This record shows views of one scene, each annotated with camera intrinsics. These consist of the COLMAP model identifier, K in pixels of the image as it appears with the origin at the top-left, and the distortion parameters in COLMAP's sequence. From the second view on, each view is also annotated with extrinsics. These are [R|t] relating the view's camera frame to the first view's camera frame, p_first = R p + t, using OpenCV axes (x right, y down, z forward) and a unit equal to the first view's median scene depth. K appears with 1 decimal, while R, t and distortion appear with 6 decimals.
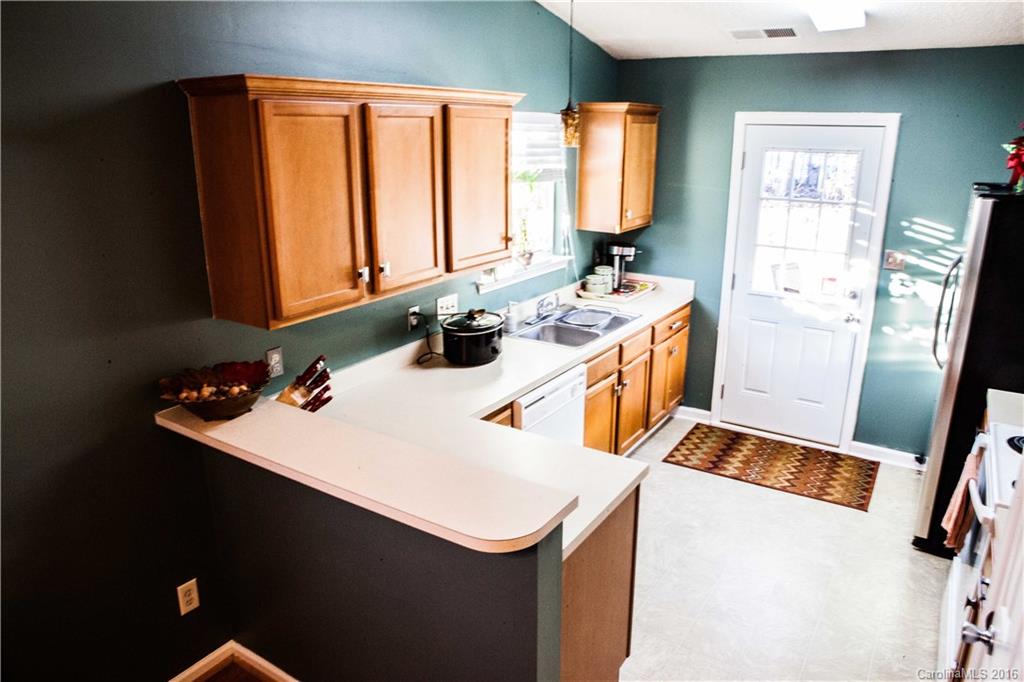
lens RADIAL K [[707.8, 0, 515.8], [0, 707.8, 343.1], [0, 0, 1]] dist [-0.034403, 0.006155]
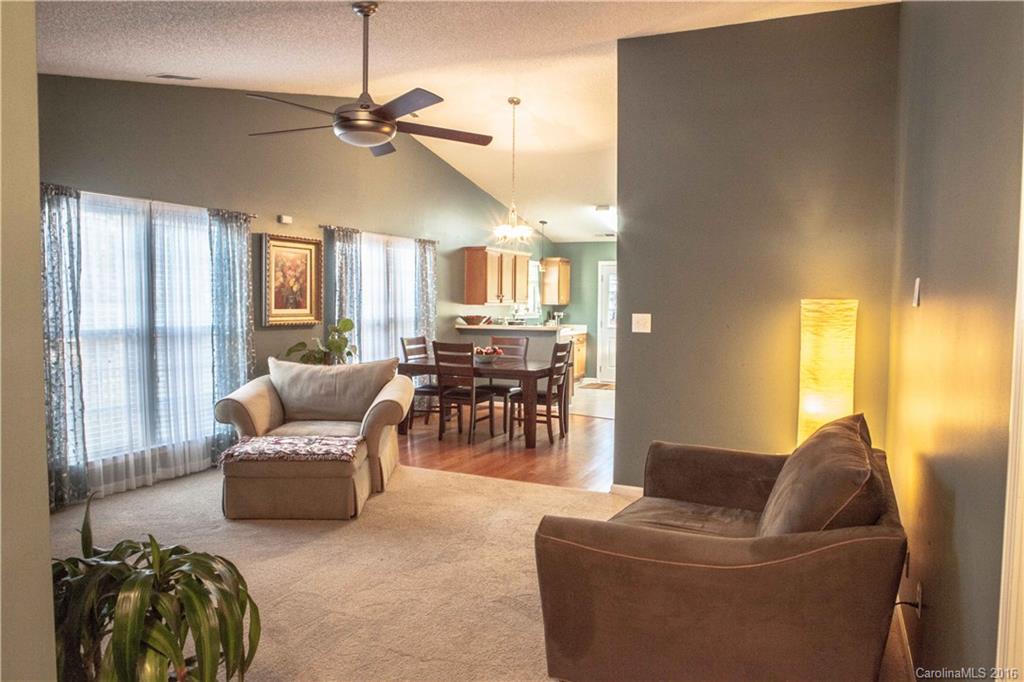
lens RADIAL K [[707.8, 0, 512.2], [0, 707.8, 342.1], [0, 0, 1]] dist [-0.034403, 0.006155]
pose [[0.989272, -0.004803, 0.146006, -0.476534], [0.037988, 0.973535, -0.225359, 0.661571], [-0.141059, 0.228488, 0.963273, -1.733985]]
